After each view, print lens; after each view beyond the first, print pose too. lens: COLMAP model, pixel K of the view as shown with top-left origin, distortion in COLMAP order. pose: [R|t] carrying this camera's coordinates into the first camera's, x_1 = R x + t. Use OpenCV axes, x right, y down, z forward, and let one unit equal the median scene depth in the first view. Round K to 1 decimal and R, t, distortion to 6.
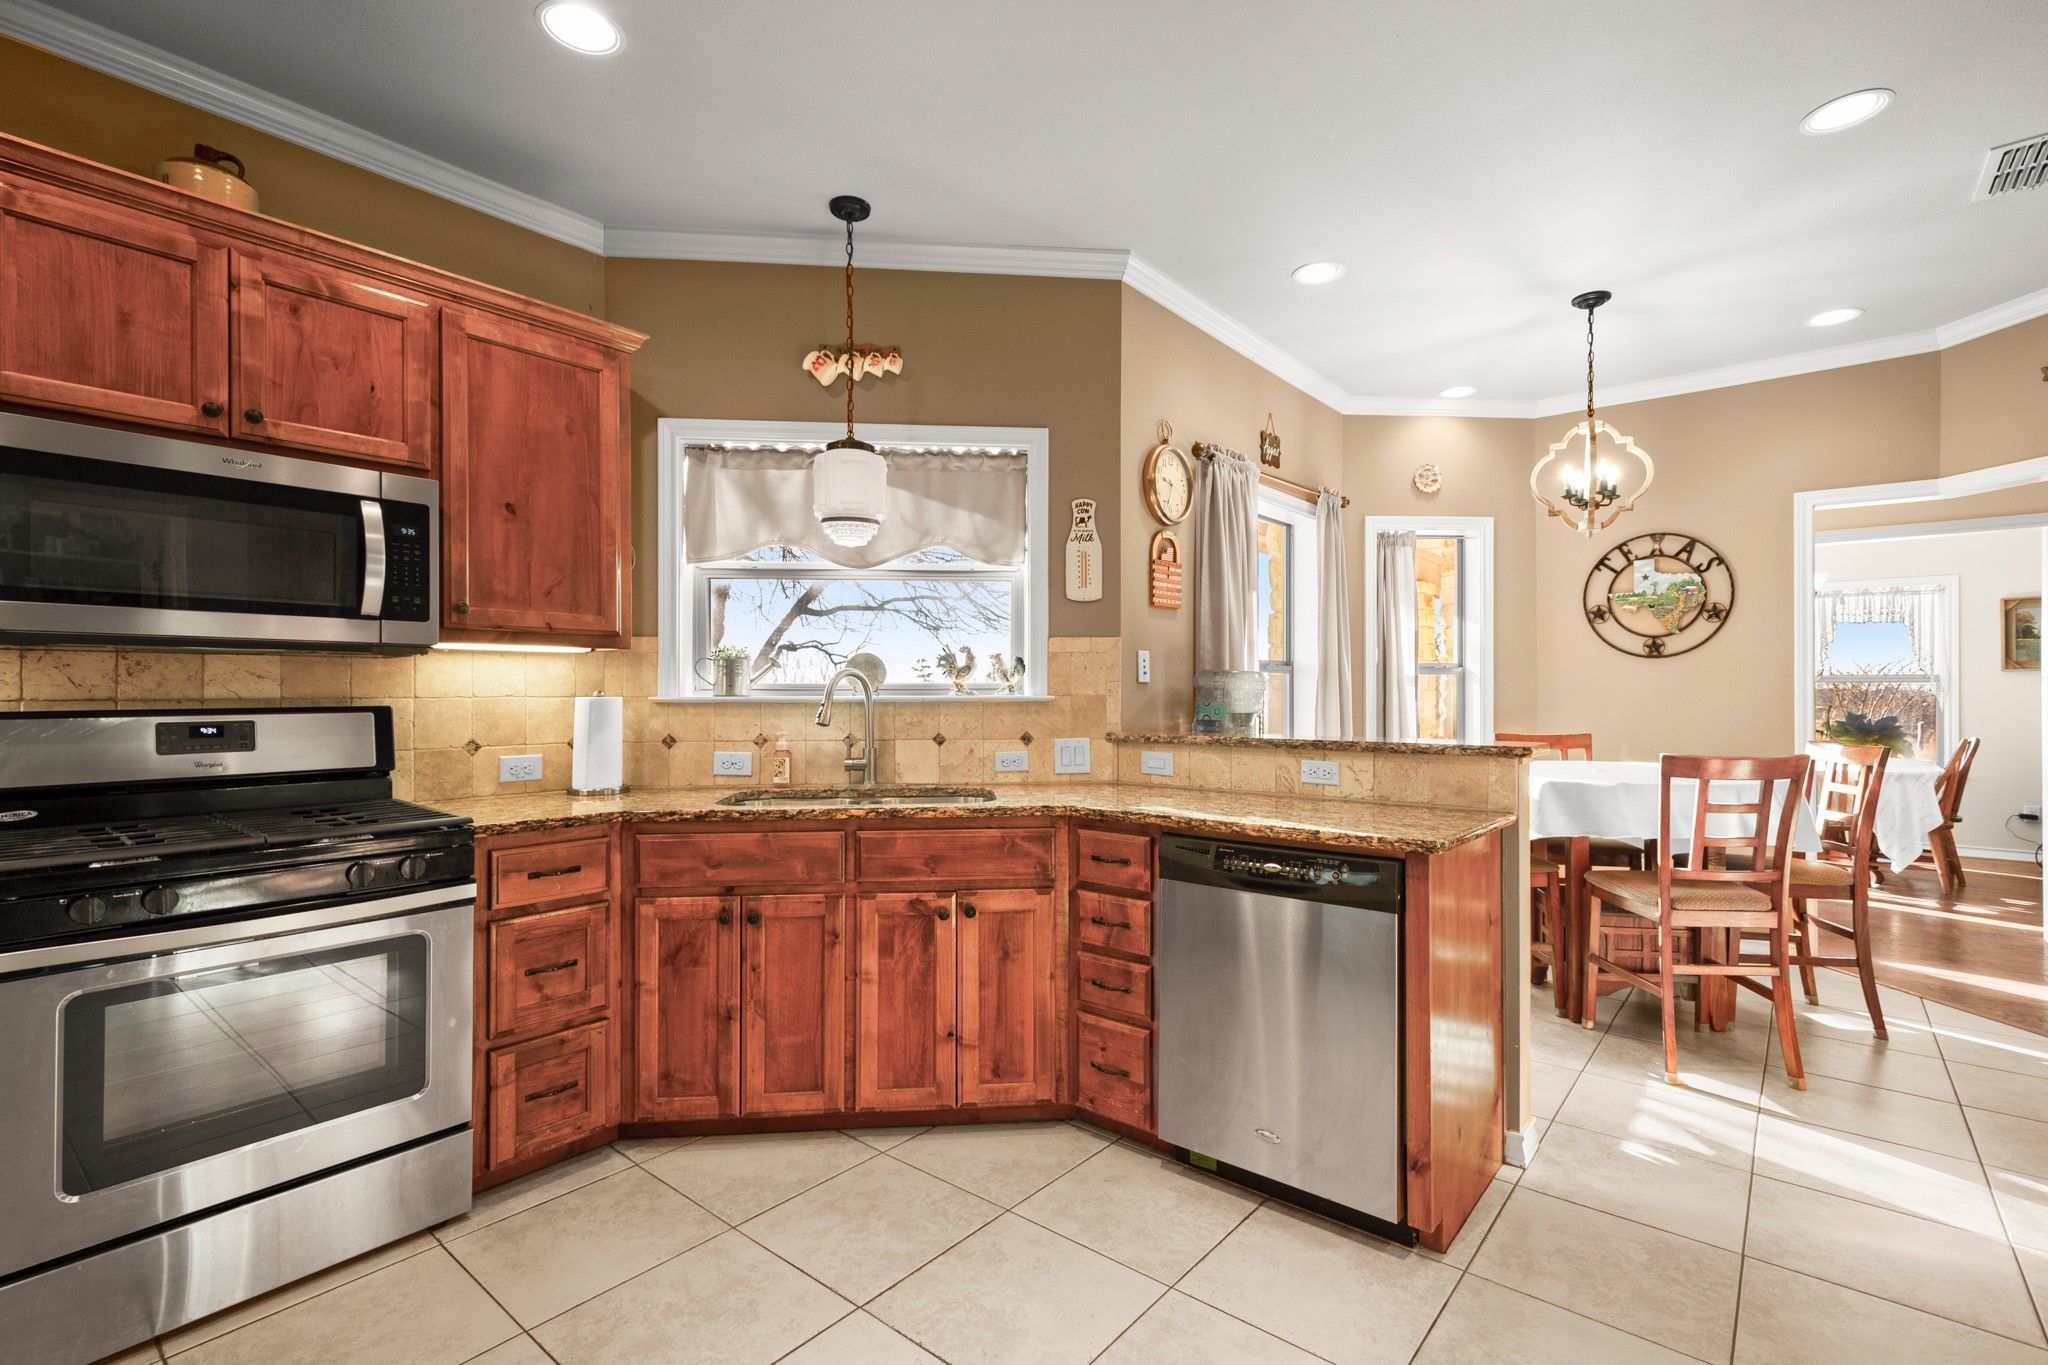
lens RADIAL K [[936.3, 0, 1013.6], [0, 936.3, 683.9], [0, 0, 1]] dist [0.014174, -0.000438]
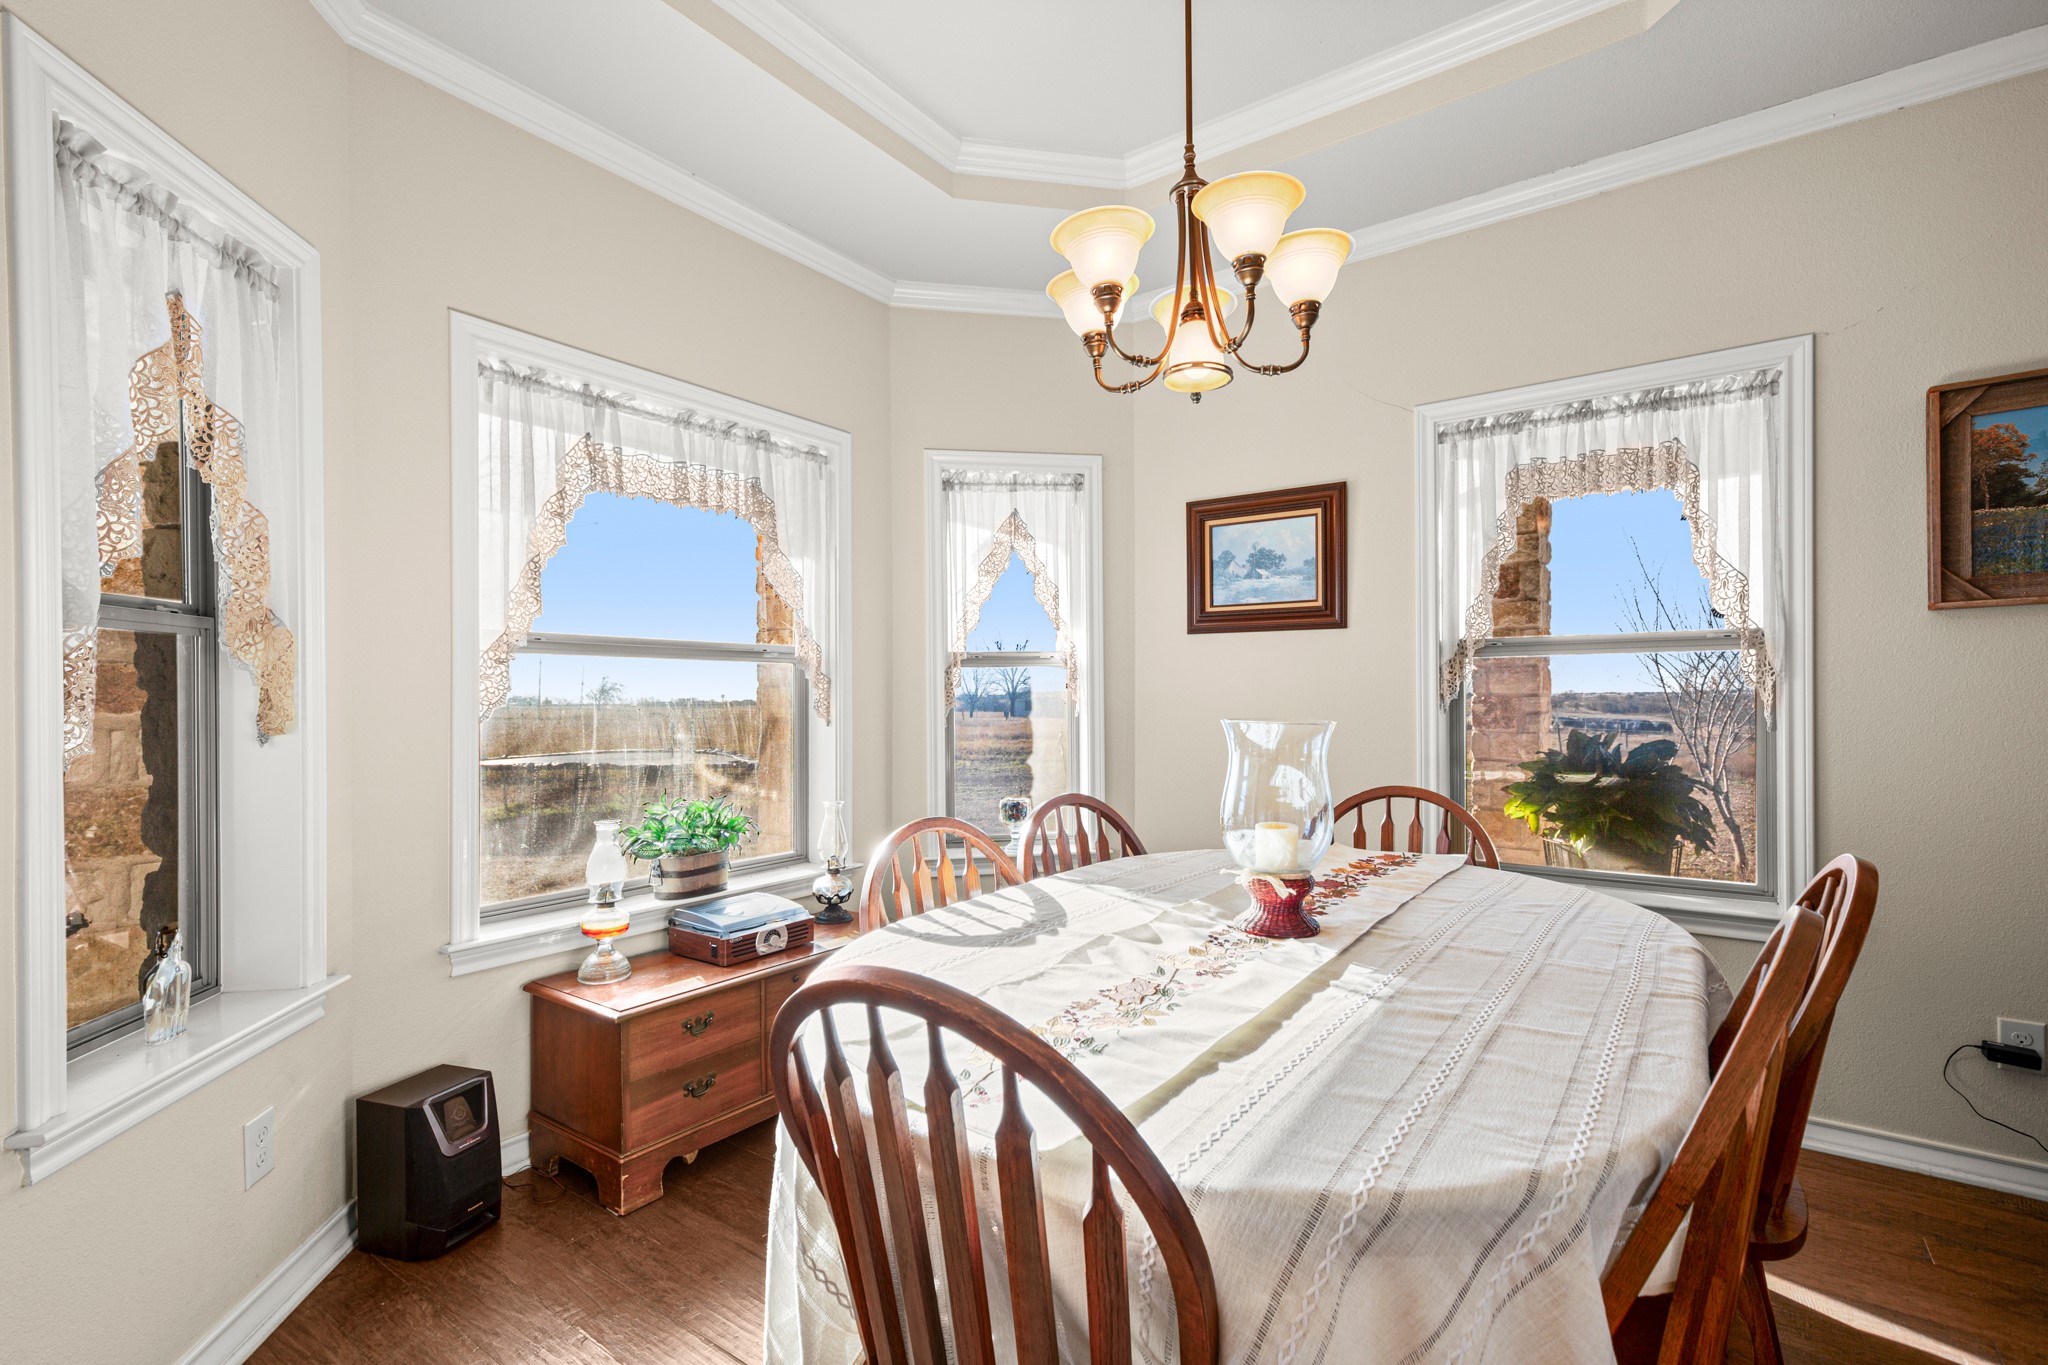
lens RADIAL K [[936.3, 0, 1037.7], [0, 936.3, 676.6], [0, 0, 1]] dist [0.014174, -0.000438]
pose [[0.996658, -0.015173, 0.080260, 0.695274], [0.014357, 0.999839, 0.010734, 0.001184], [-0.080410, -0.009546, 0.996716, 0.687969]]
